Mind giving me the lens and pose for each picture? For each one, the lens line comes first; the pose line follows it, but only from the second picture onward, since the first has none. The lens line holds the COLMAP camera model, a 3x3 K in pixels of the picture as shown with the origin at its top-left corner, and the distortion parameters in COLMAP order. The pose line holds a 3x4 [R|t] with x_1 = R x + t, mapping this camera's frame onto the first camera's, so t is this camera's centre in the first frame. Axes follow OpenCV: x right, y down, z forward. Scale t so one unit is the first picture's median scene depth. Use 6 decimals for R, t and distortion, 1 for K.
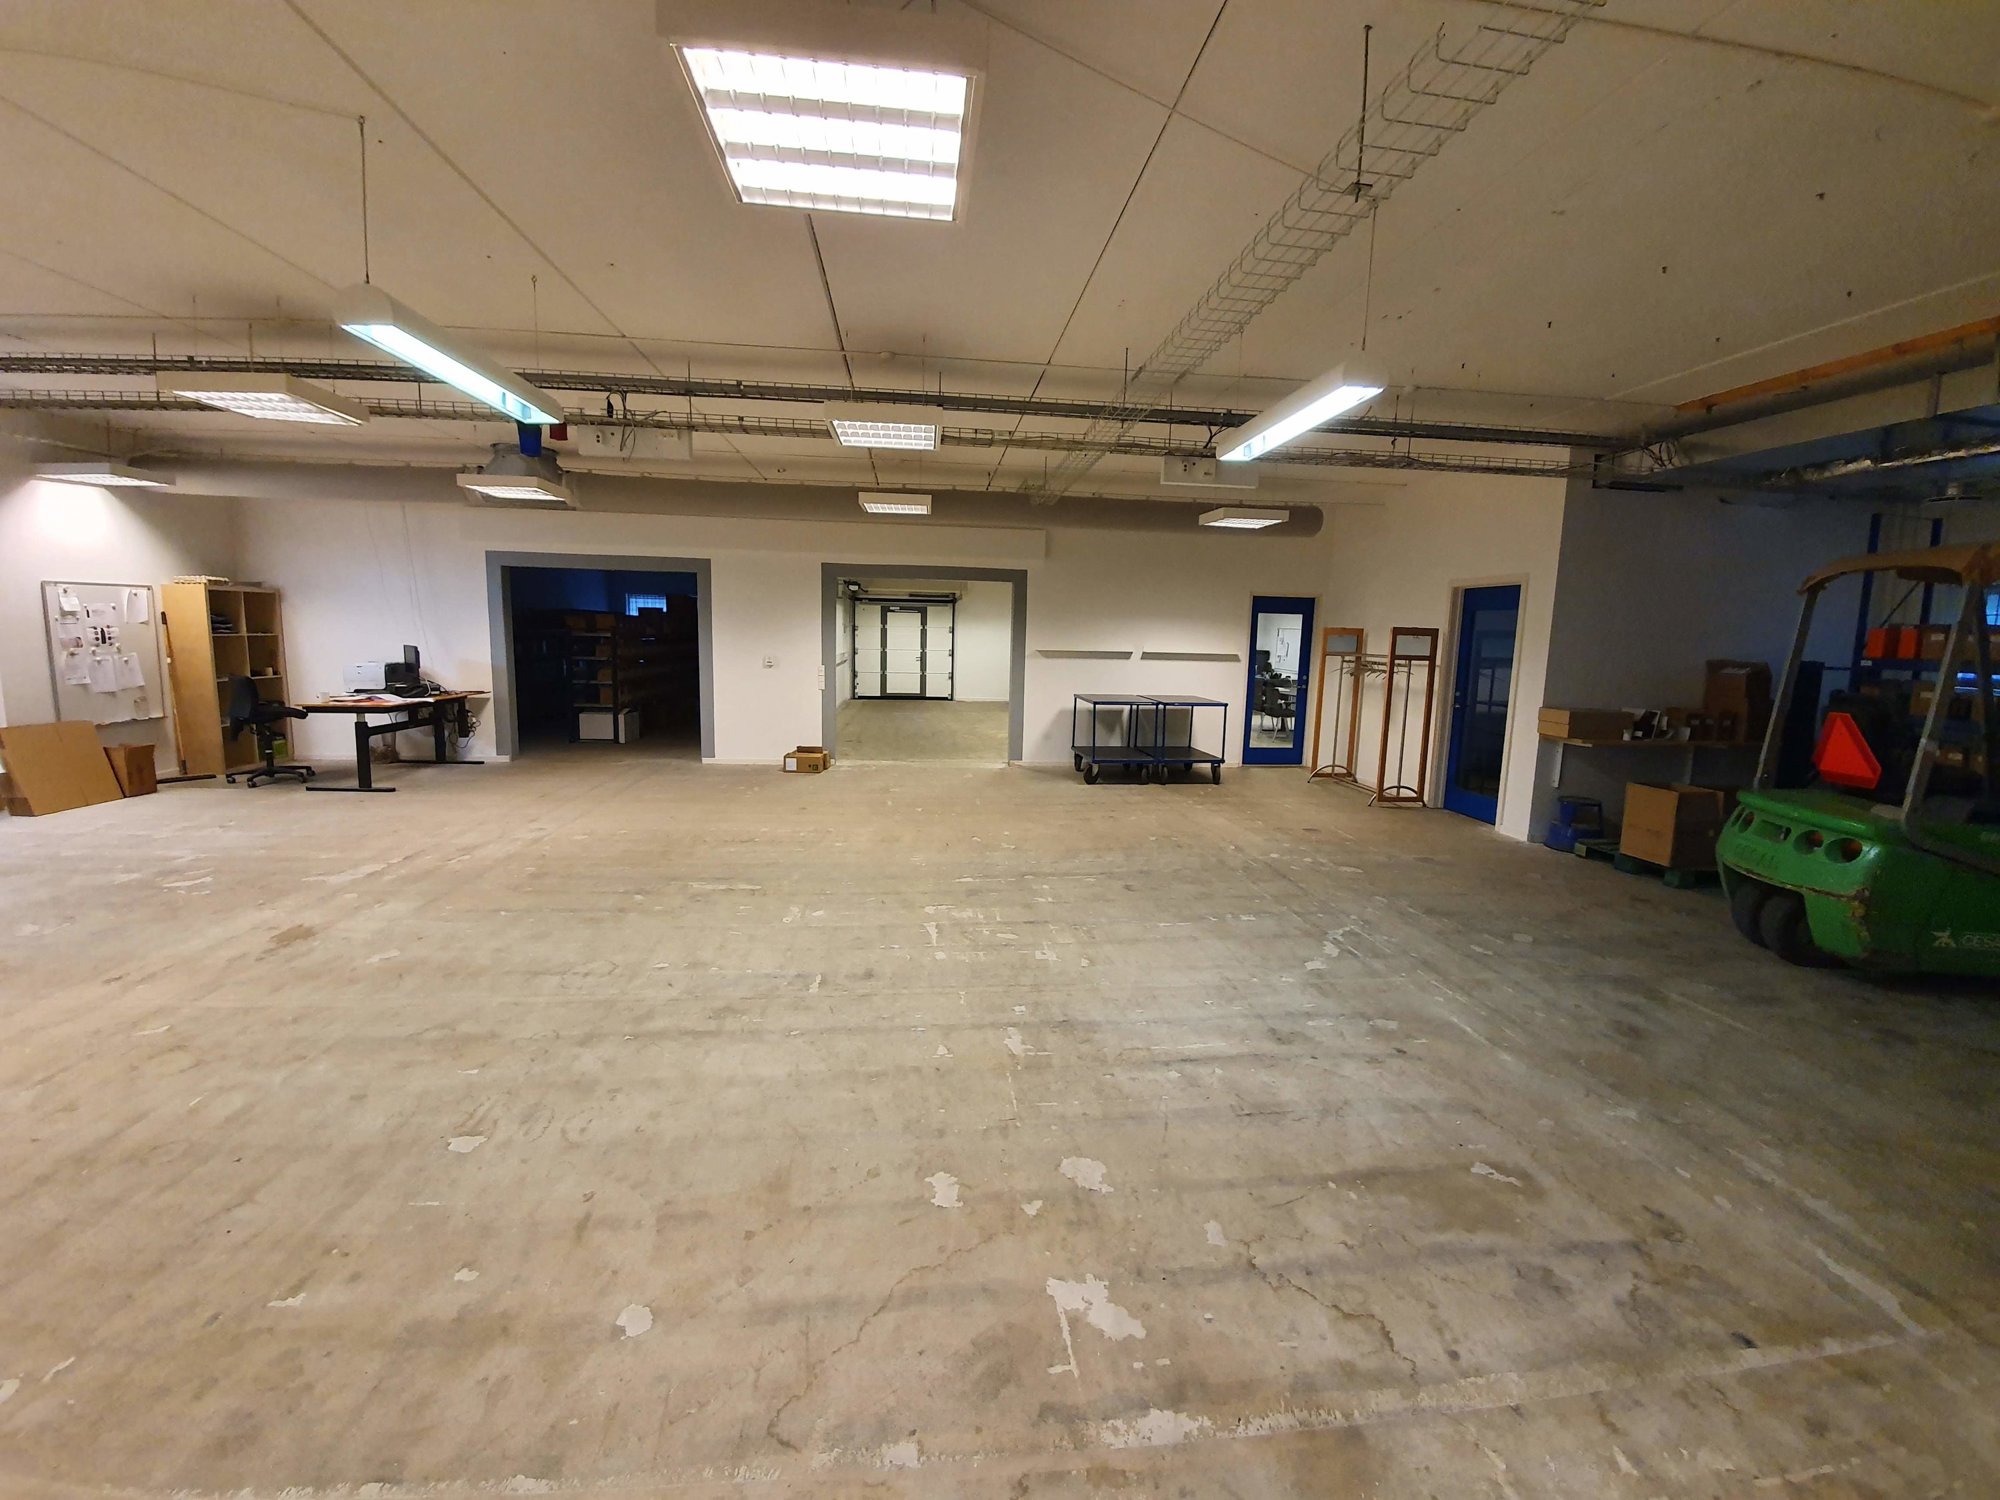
lens RADIAL K [[791.8, 0, 1001.2], [0, 791.8, 738.4], [0, 0, 1]] dist [0.000188, -0.009882]
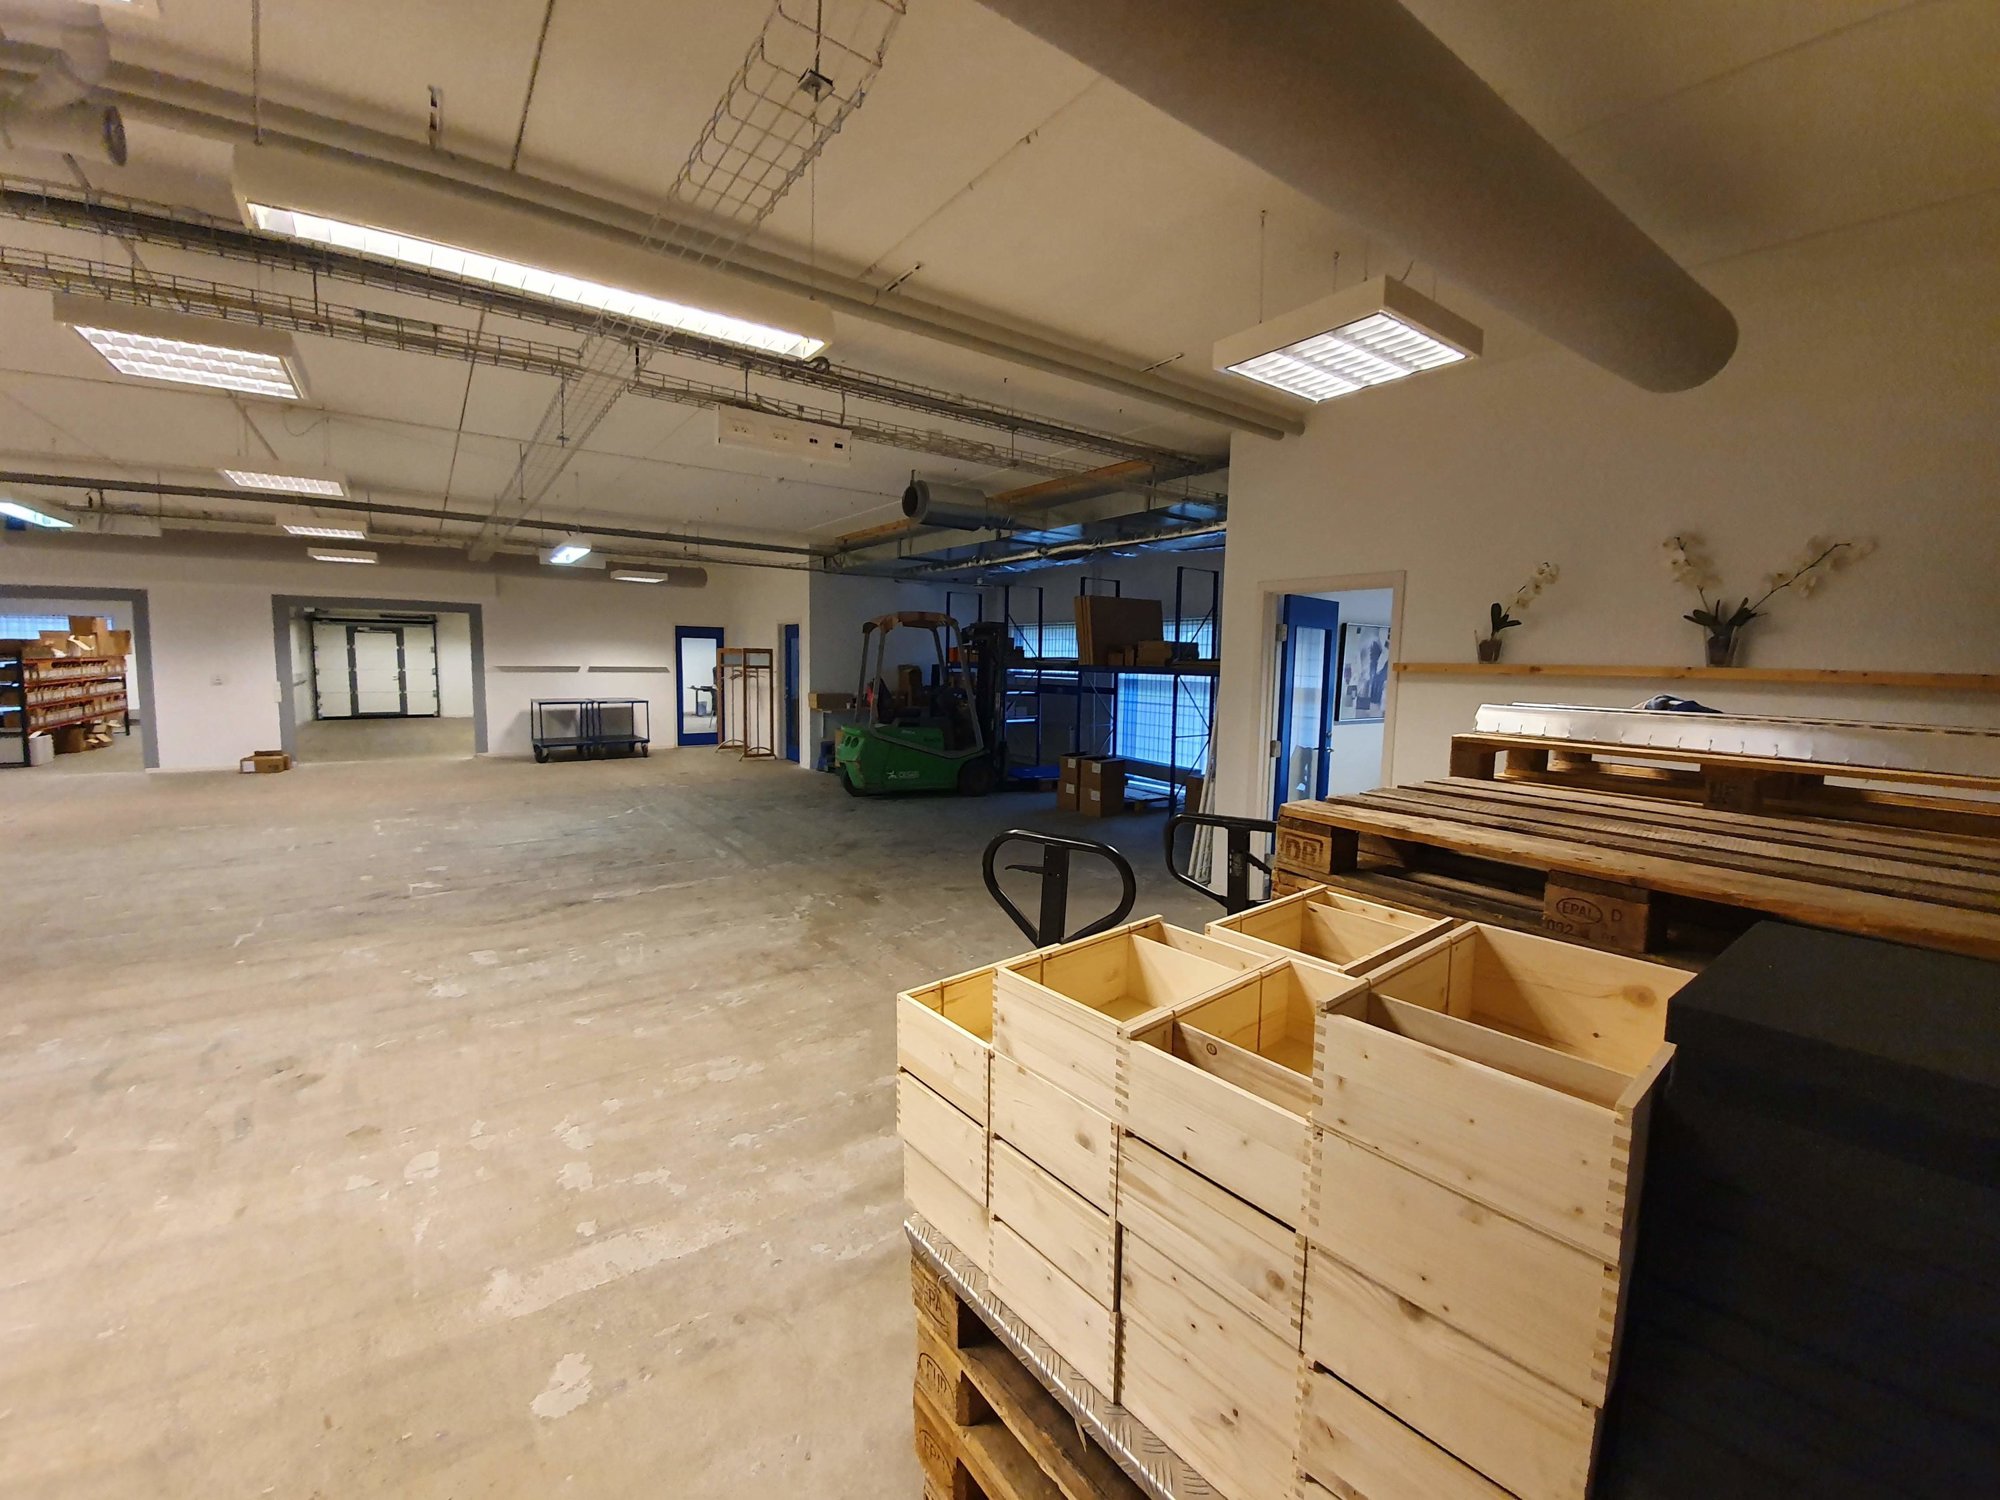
lens RADIAL K [[791.8, 0, 1001.2], [0, 791.8, 738.4], [0, 0, 1]] dist [0.000188, -0.009882]
pose [[0.862875, -0.058573, 0.502013, 0.104121], [0.070007, 0.997539, -0.003942, 0.068524], [-0.500546, 0.038546, 0.864851, -0.516928]]
